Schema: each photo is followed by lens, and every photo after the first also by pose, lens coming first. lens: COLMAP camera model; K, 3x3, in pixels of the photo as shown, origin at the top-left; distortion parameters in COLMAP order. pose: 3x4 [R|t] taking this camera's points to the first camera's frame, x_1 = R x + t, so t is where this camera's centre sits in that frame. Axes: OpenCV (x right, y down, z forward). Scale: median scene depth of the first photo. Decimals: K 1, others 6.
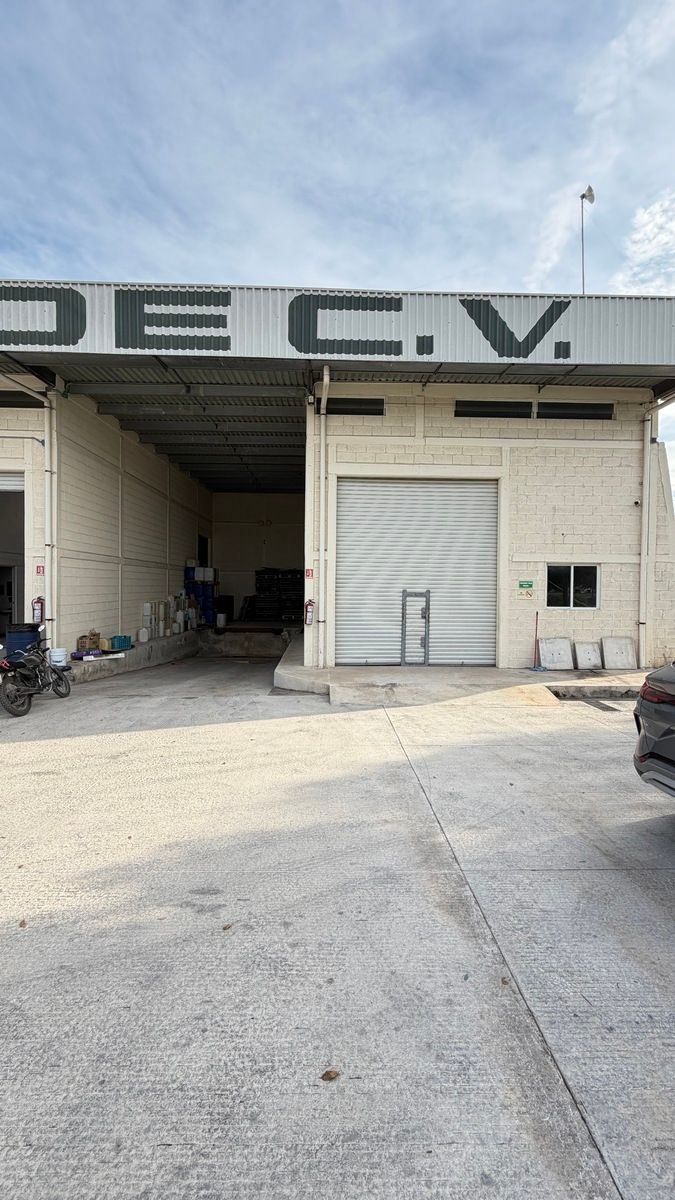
lens RADIAL K [[481.4, 0, 338.1], [0, 481.4, 598.3], [0, 0, 1]] dist [0.000780, 0.000013]
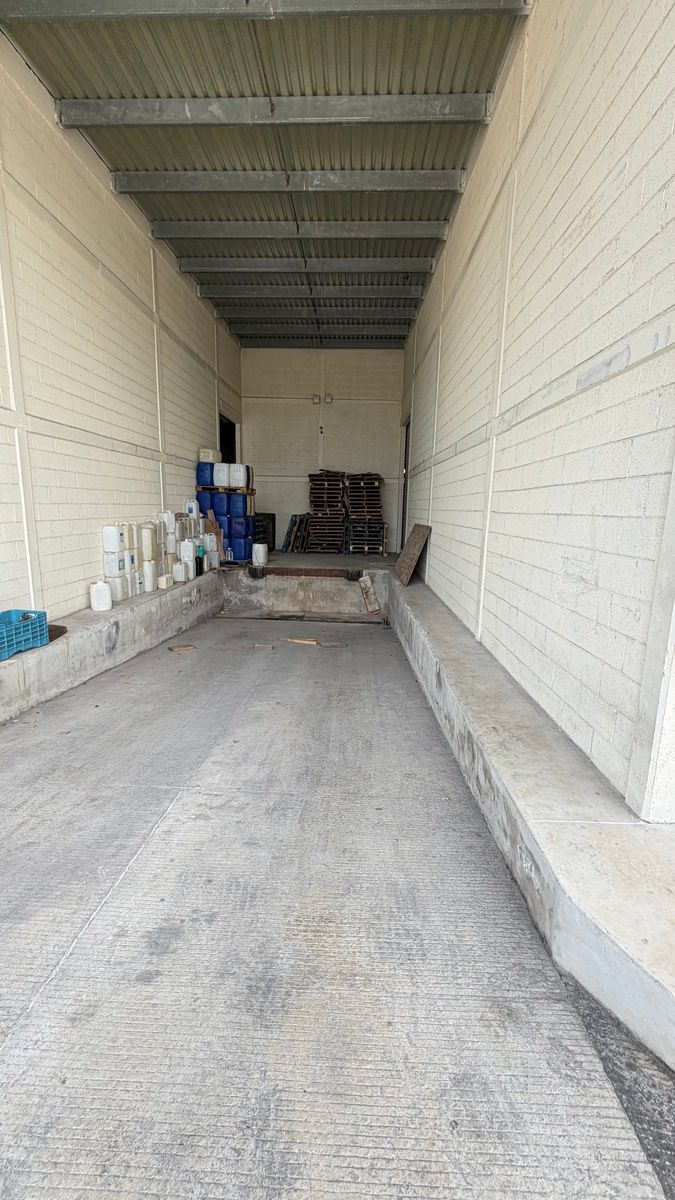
lens RADIAL K [[481.4, 0, 335.7], [0, 481.4, 598.9], [0, 0, 1]] dist [0.000780, 0.000013]
pose [[0.997517, 0.022244, -0.066815, -0.108422], [-0.010959, 0.986277, 0.164732, 0.000093], [0.069562, -0.163591, 0.984073, 0.412868]]
